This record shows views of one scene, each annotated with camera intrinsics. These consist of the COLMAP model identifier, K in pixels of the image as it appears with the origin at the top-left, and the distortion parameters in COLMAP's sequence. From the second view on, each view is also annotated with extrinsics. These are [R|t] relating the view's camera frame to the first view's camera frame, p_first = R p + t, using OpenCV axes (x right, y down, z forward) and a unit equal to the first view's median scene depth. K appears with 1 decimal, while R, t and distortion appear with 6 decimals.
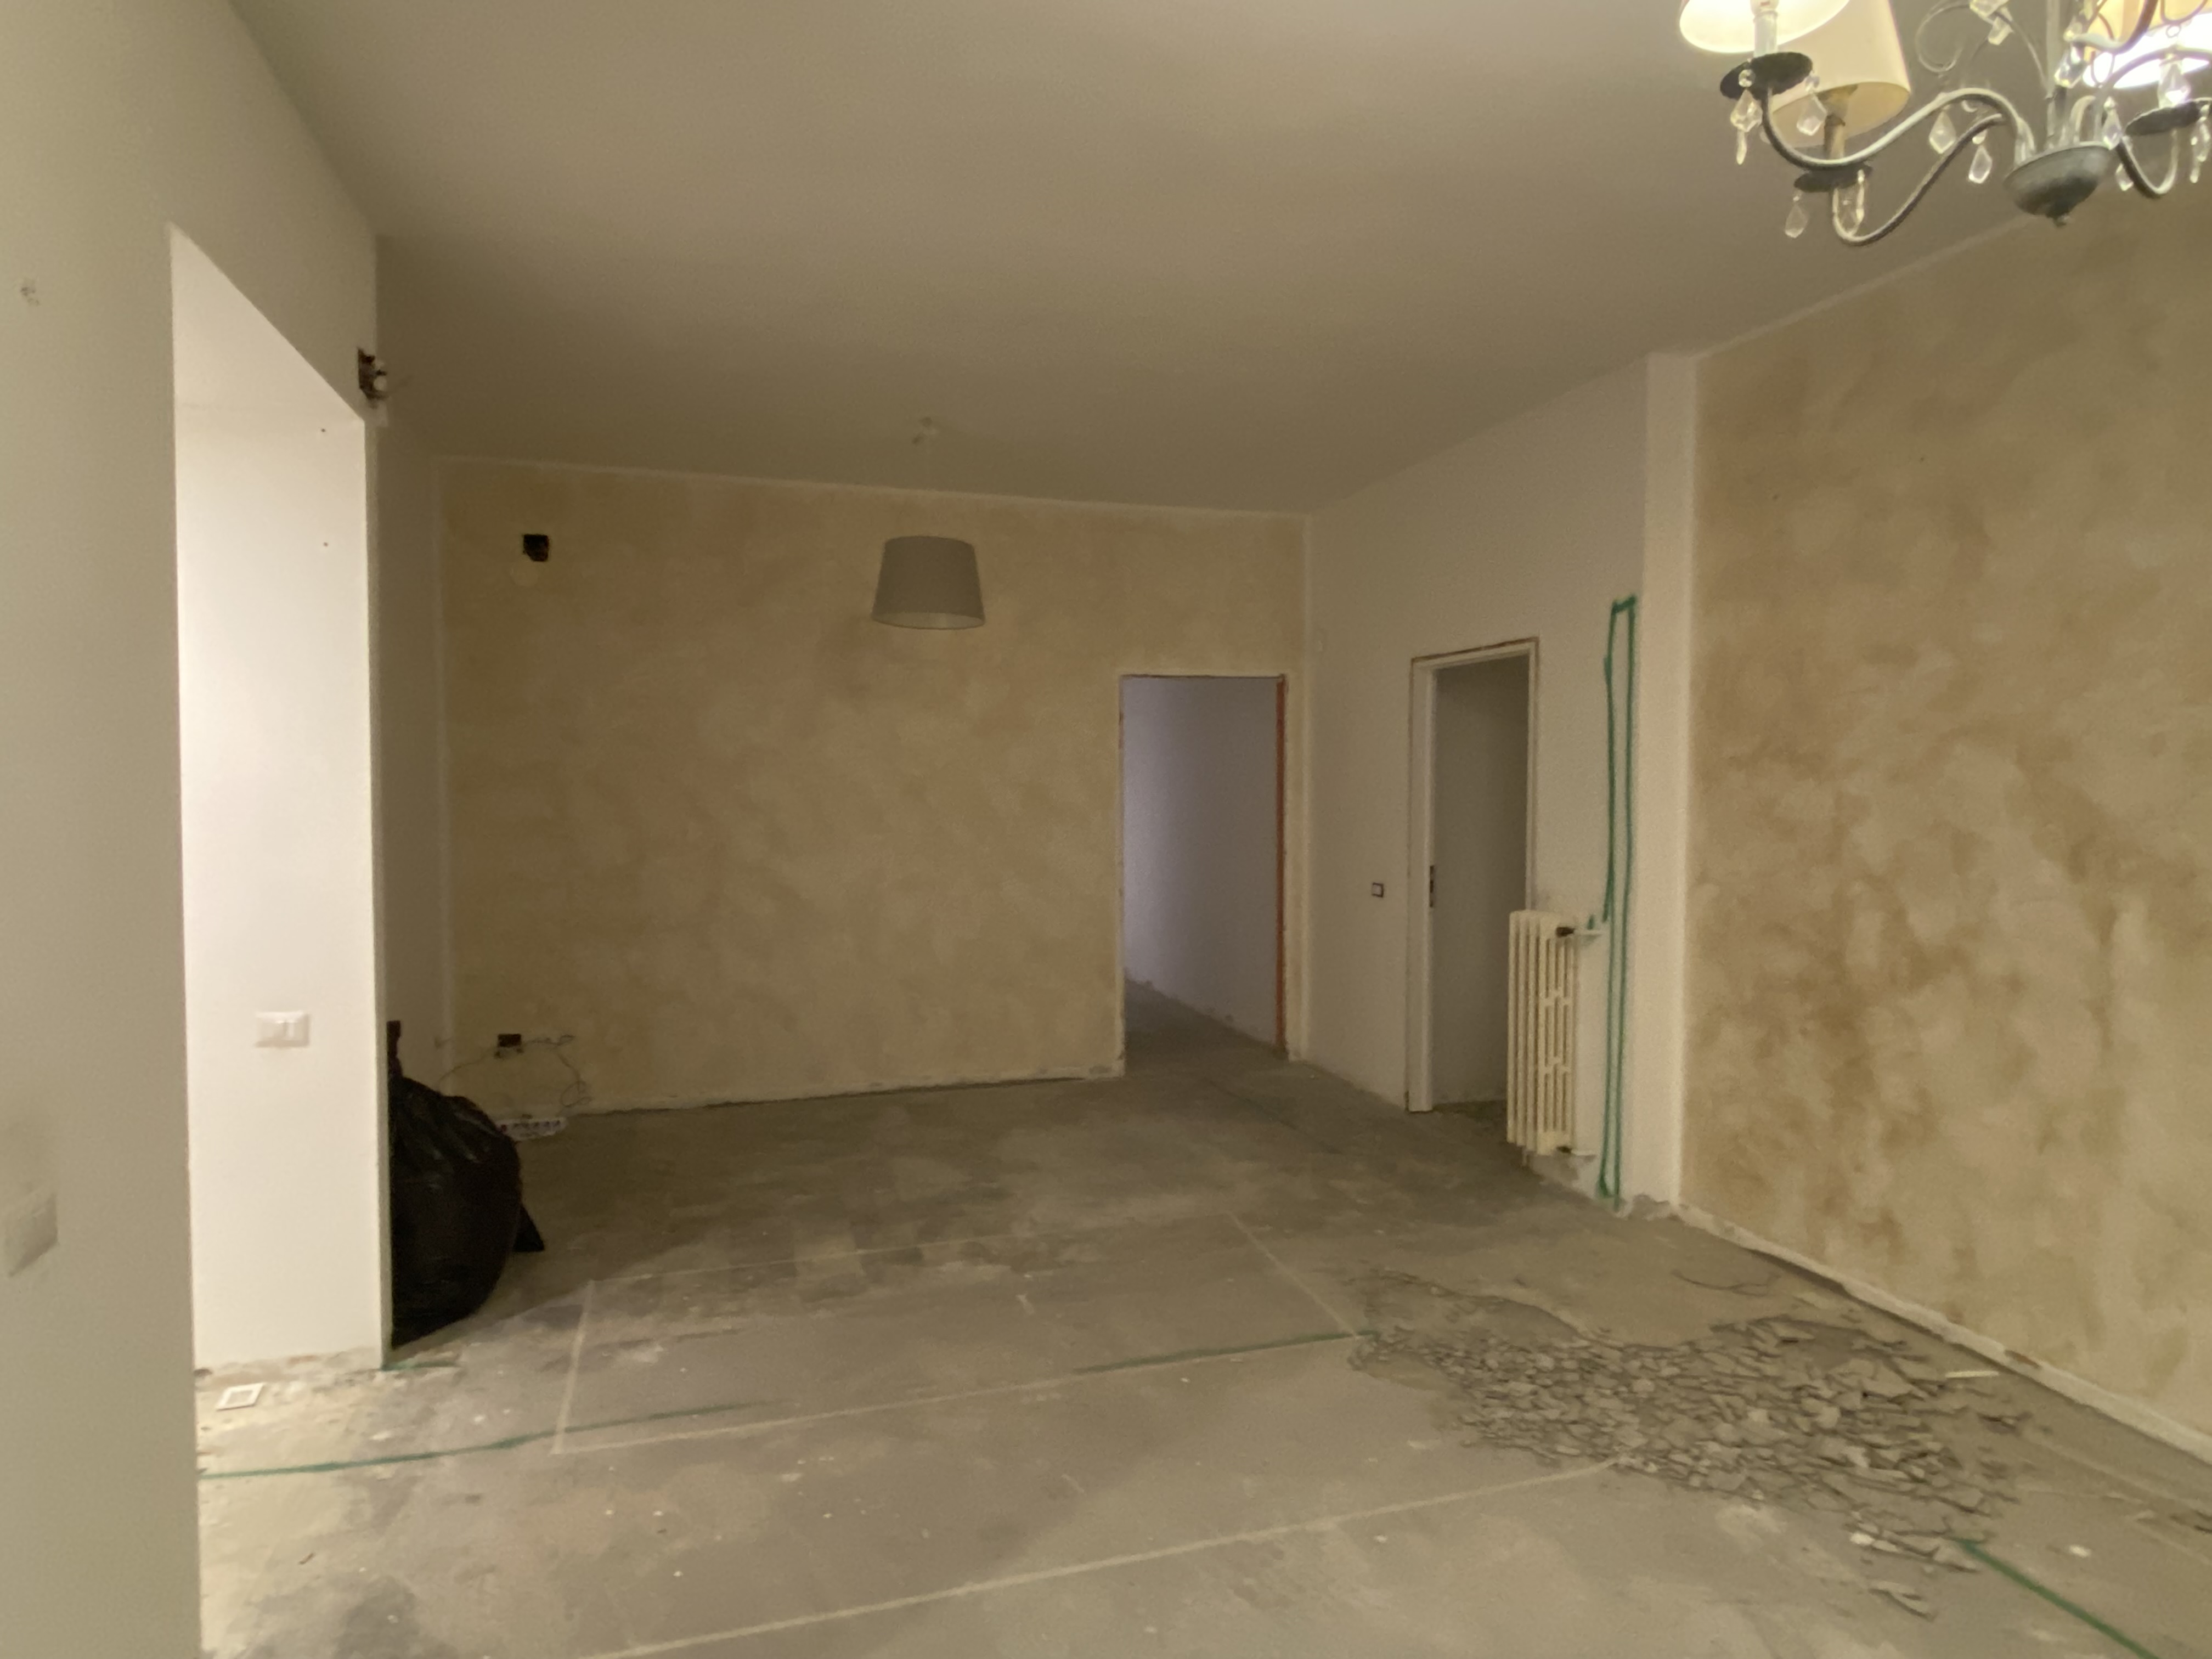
lens RADIAL K [[1267.1, 0, 1106.0], [0, 1267.1, 829.5], [0, 0, 1]] dist [0.032552, -0.040758]
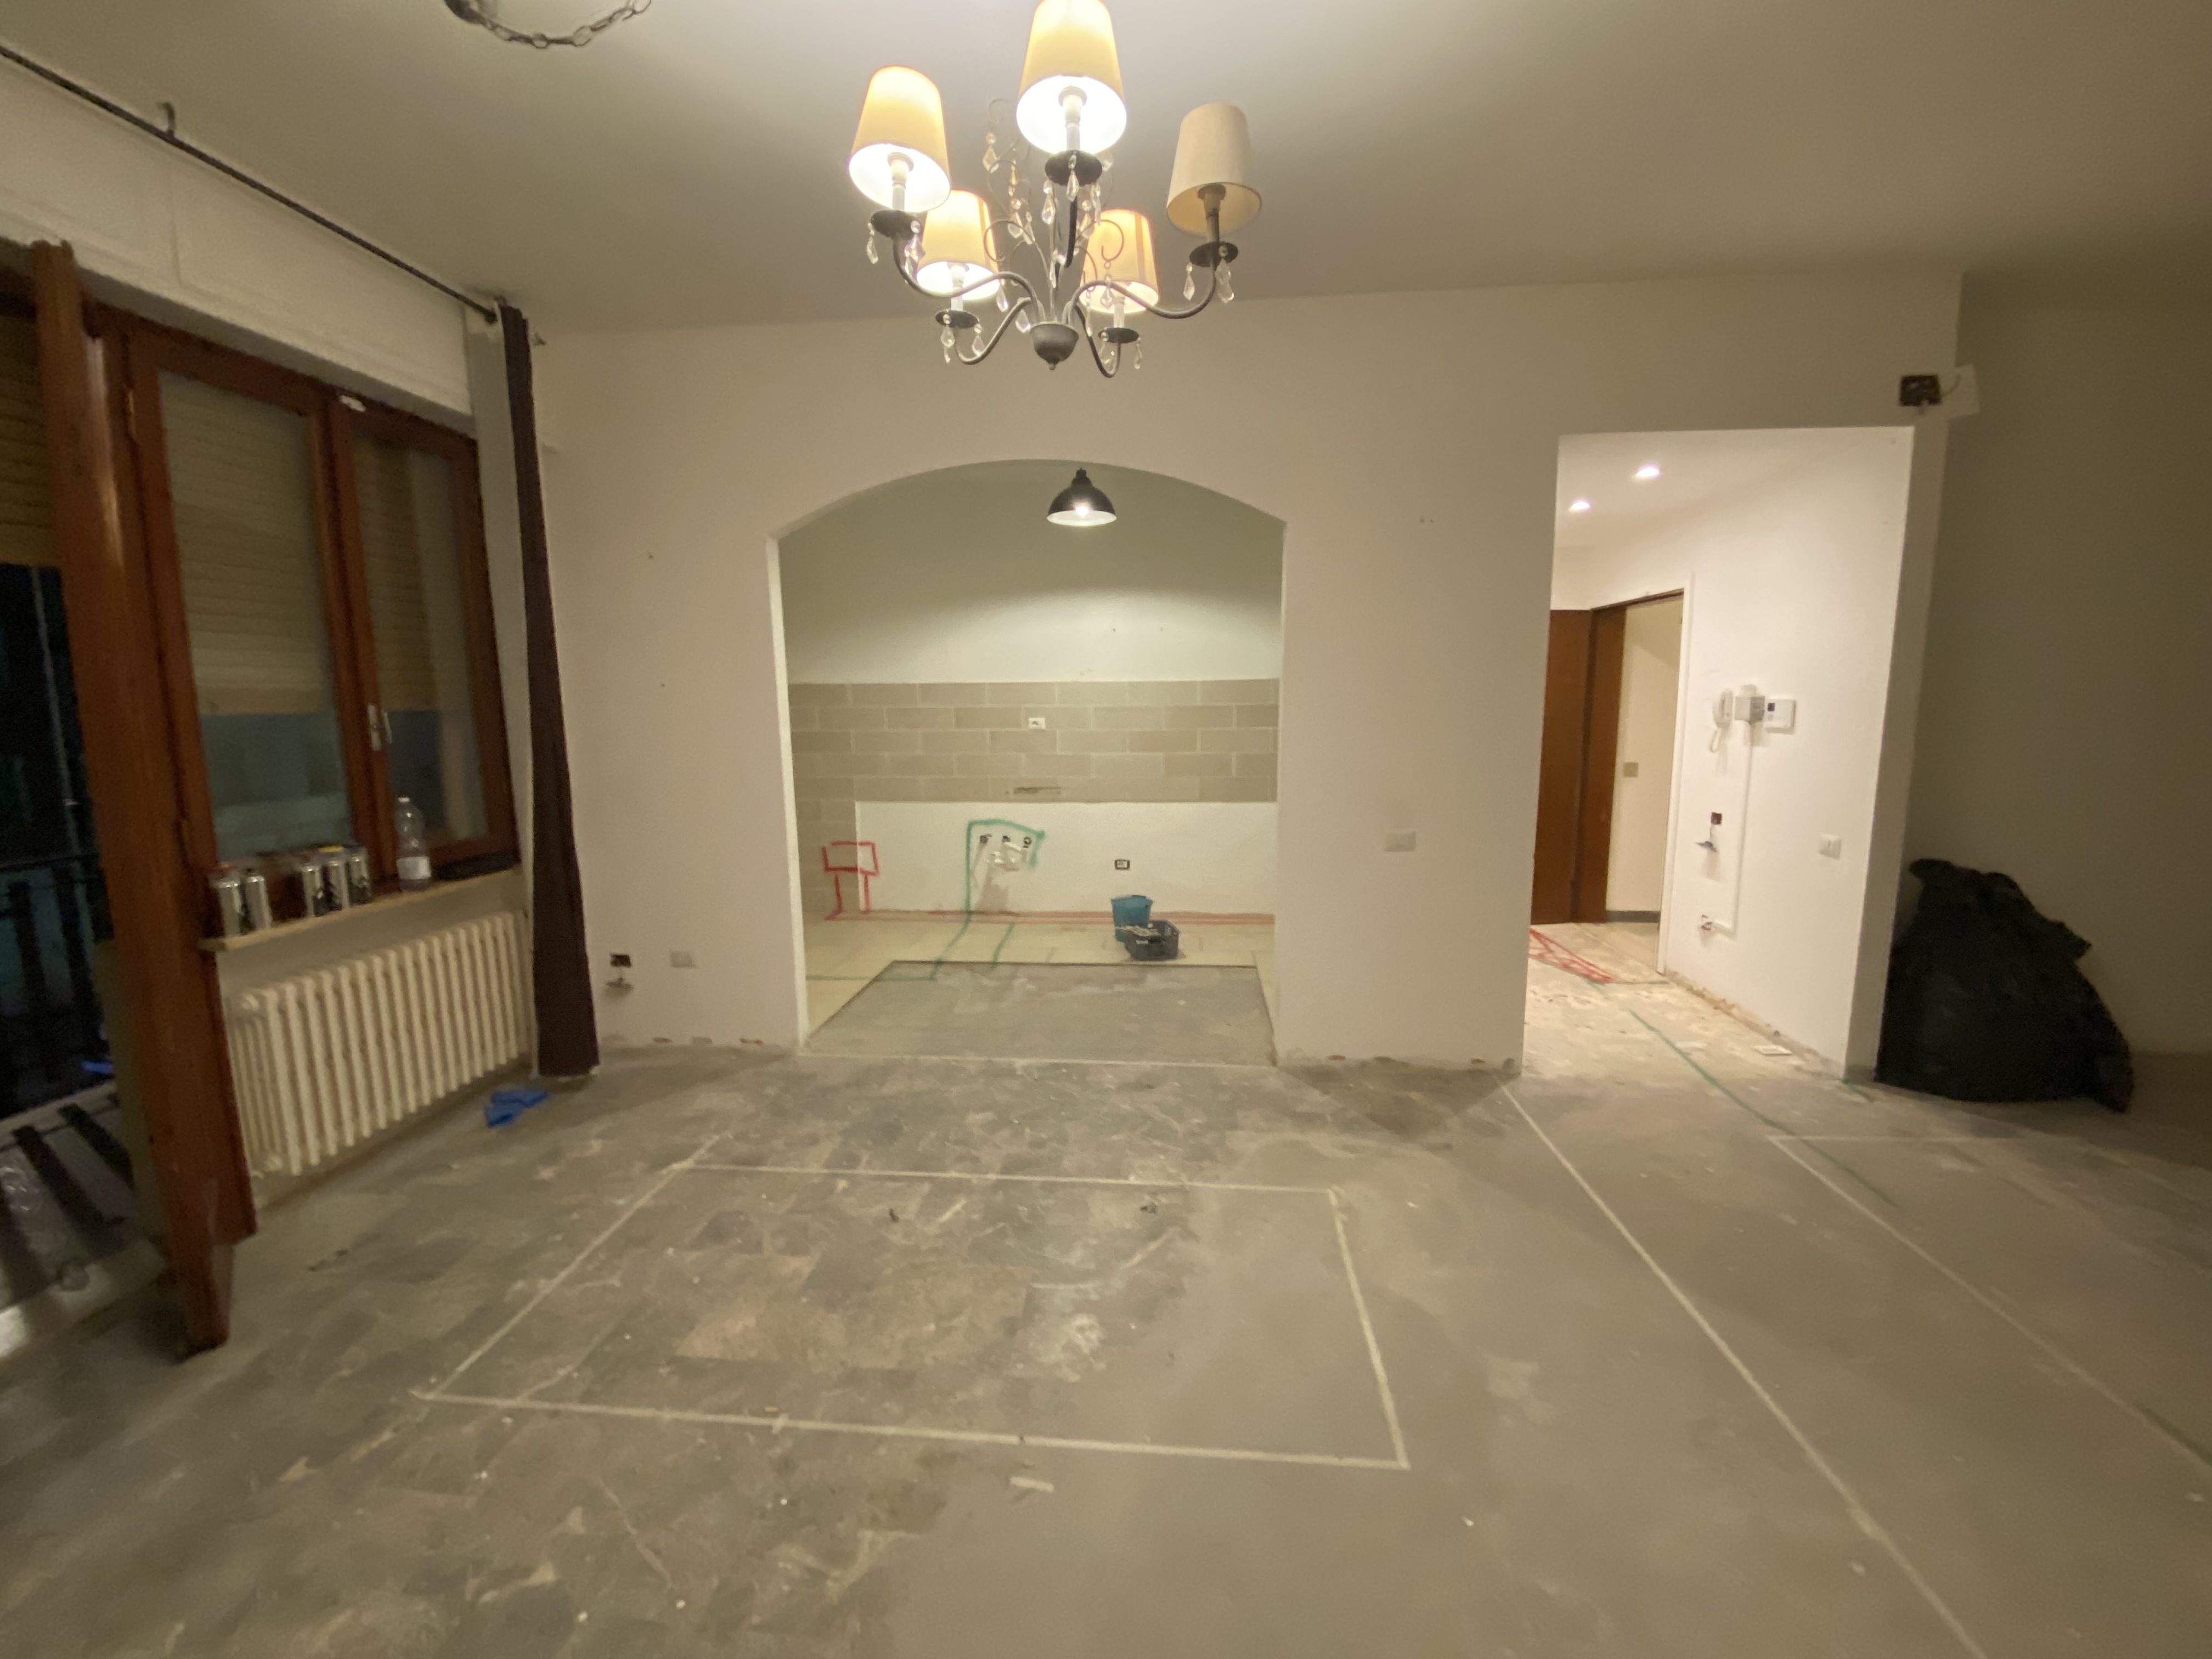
lens RADIAL K [[905.1, 0, 1097.1], [0, 905.1, 823.2], [0, 0, 1]] dist [0.038560, -0.034325]
pose [[-0.373397, 0.130466, -0.918451, 0.640551], [-0.023621, 0.988403, 0.150005, -0.016489], [0.927371, 0.077706, -0.365985, 0.500074]]
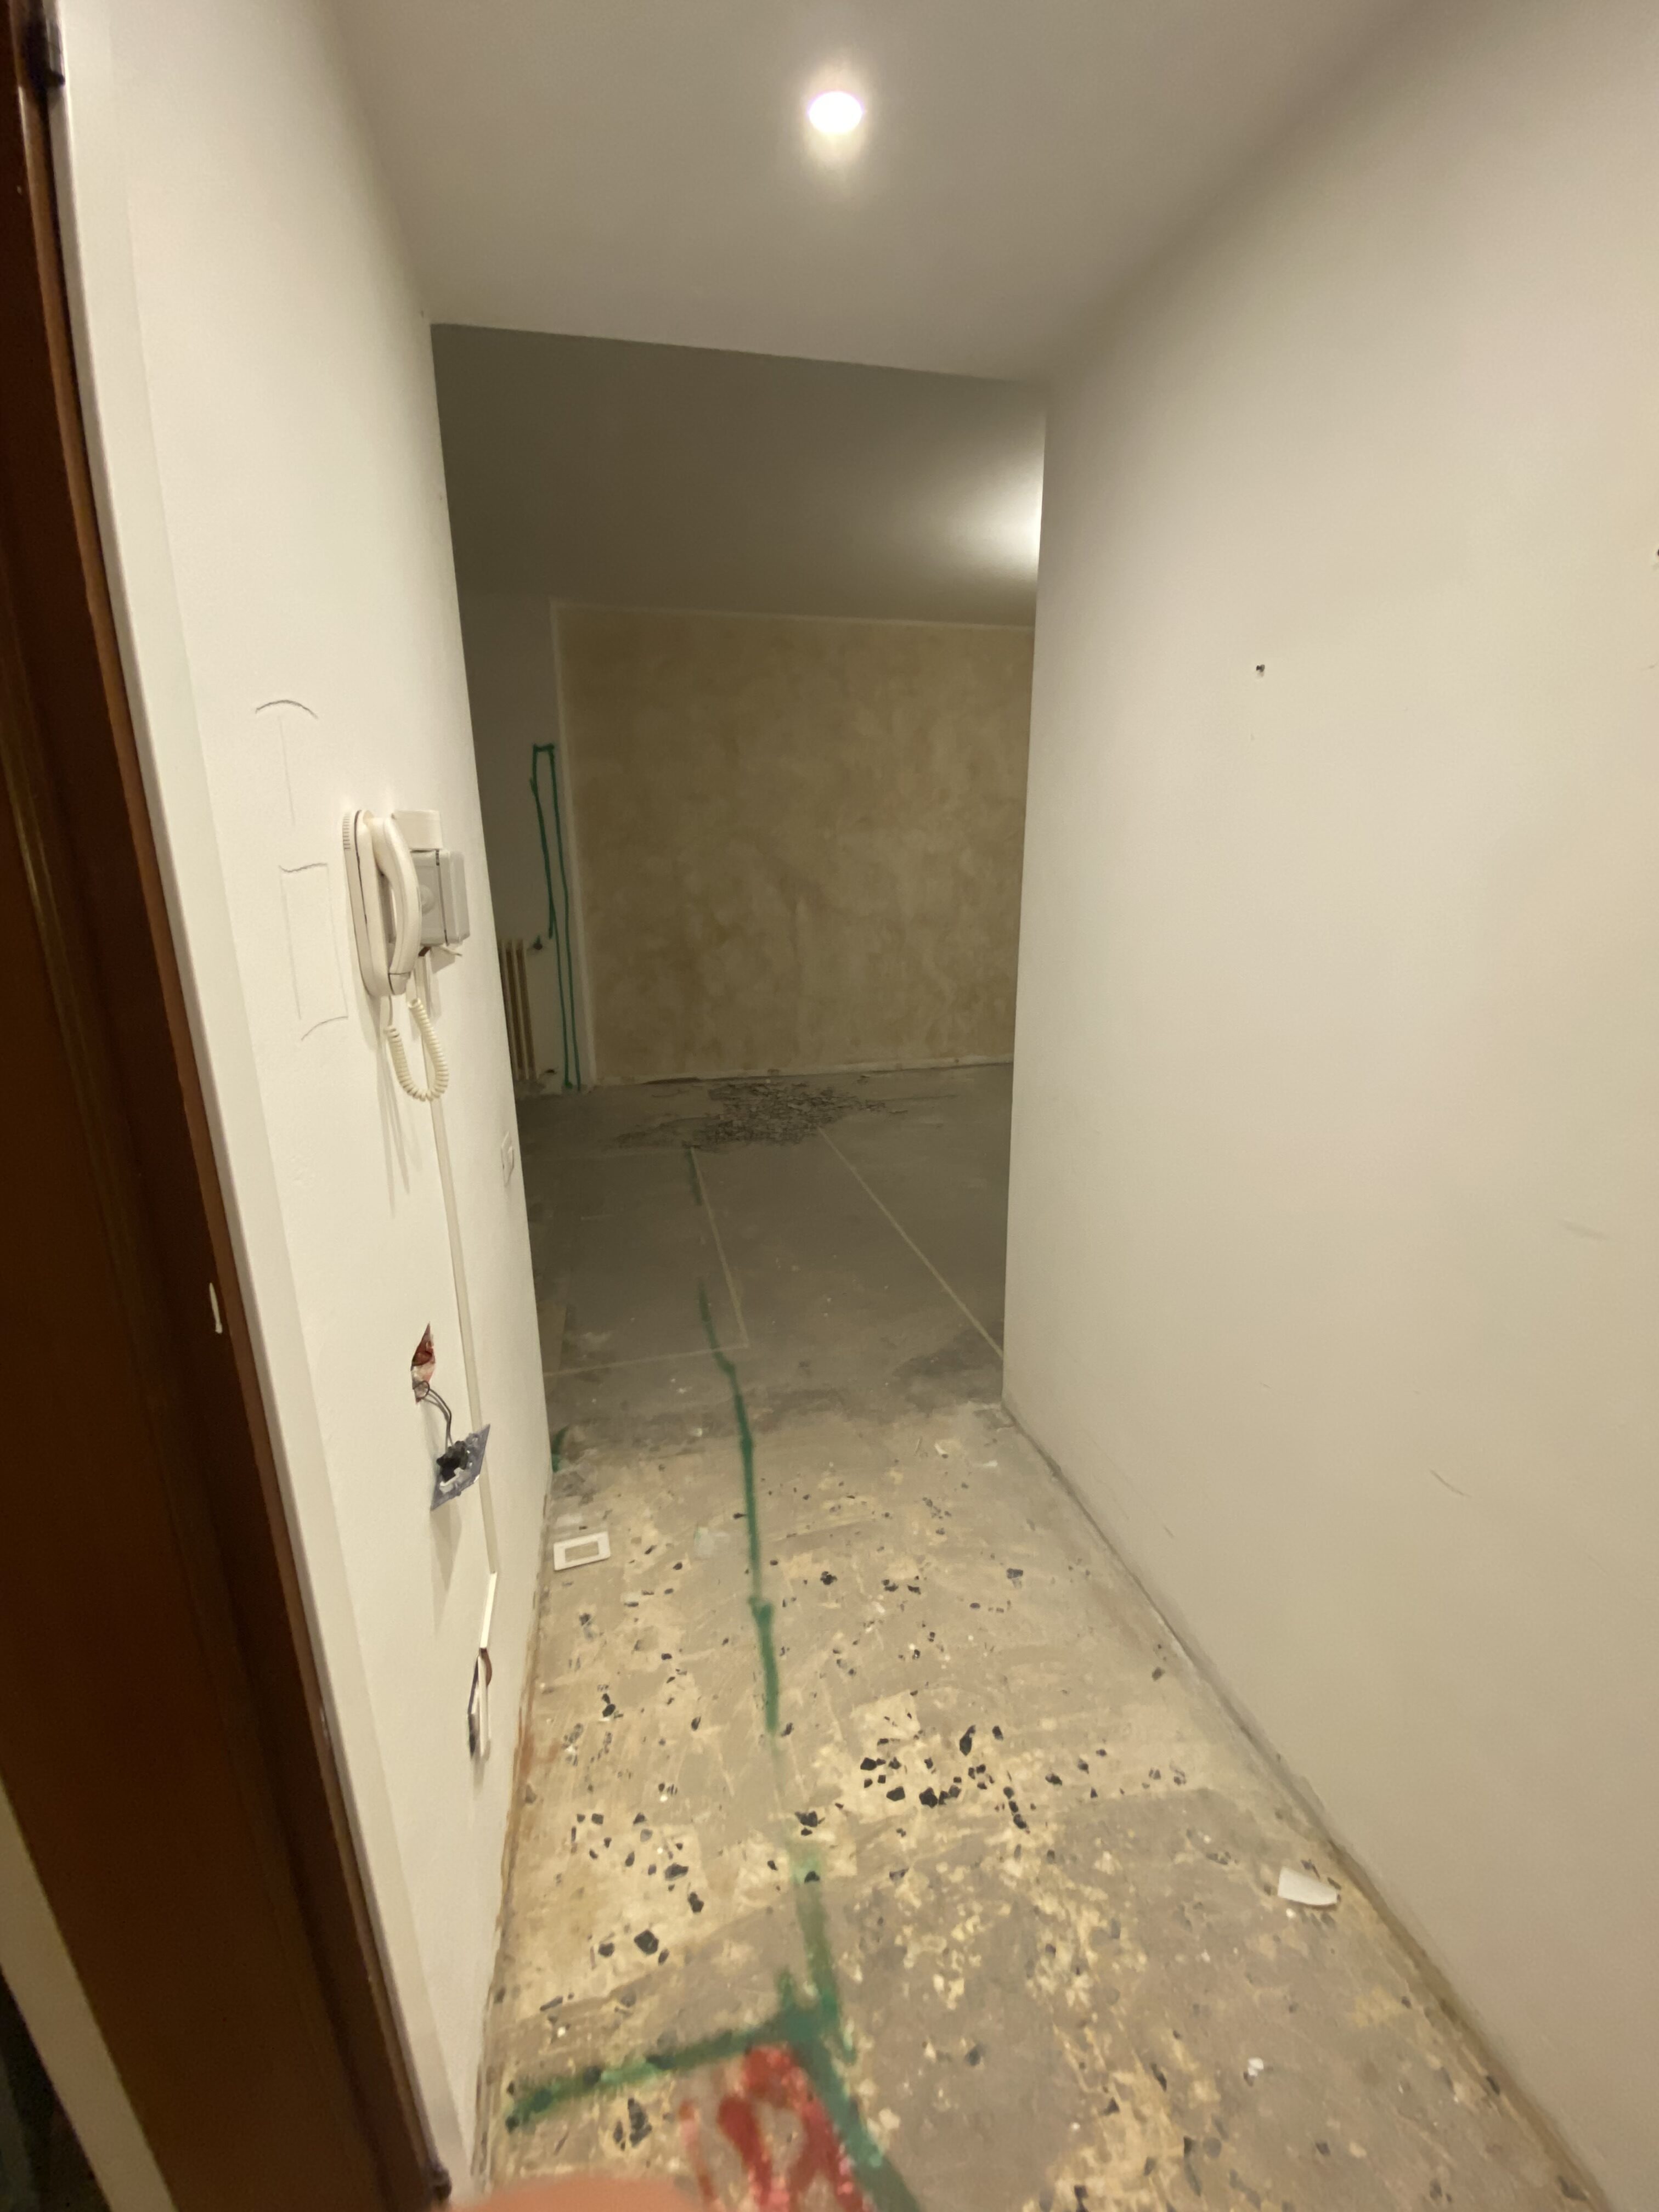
lens RADIAL K [[877.9, 0, 828.2], [0, 877.9, 1099.9], [0, 0, 1]] dist [0.026990, -0.019992]
pose [[0.069183, -0.265510, 0.961623, -1.025806], [0.044156, 0.963803, 0.262935, -0.020005], [-0.996626, 0.024271, 0.078402, 0.660108]]
